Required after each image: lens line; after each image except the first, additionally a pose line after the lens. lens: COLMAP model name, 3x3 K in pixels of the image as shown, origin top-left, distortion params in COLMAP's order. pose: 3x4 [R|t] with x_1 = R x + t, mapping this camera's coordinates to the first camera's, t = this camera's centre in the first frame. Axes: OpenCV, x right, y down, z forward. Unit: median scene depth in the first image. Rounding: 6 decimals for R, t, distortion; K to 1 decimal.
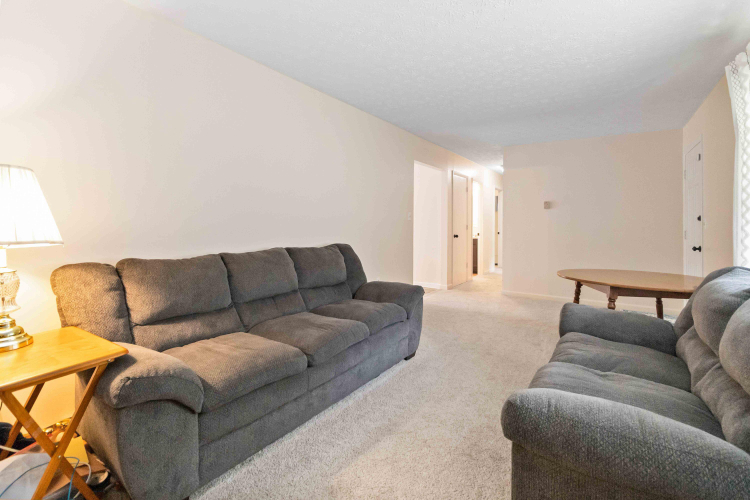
lens RADIAL K [[355.2, 0, 374.5], [0, 355.2, 220.5], [0, 0, 1]] dist [-0.000893, -0.000169]
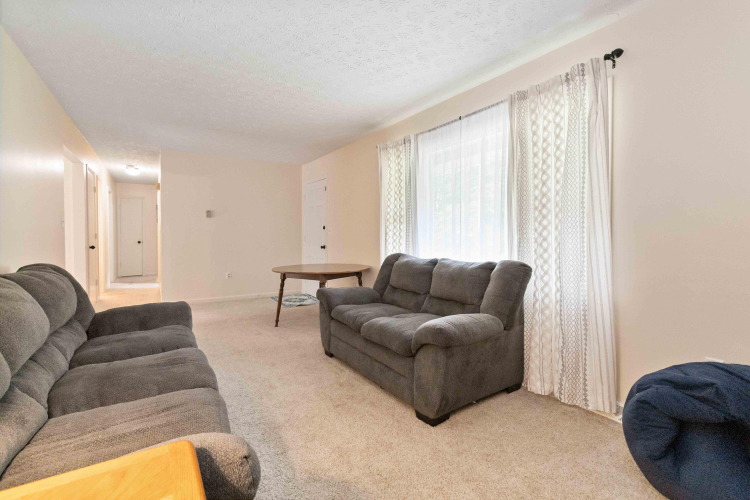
lens RADIAL K [[349.7, 0, 378.7], [0, 349.7, 236.2], [0, 0, 1]] dist [0.001548, -0.000217]
pose [[0.392211, -0.018398, 0.919691, -0.462227], [-0.005042, 0.999742, 0.022150, -0.003761], [-0.919862, -0.013324, 0.392017, 0.183713]]
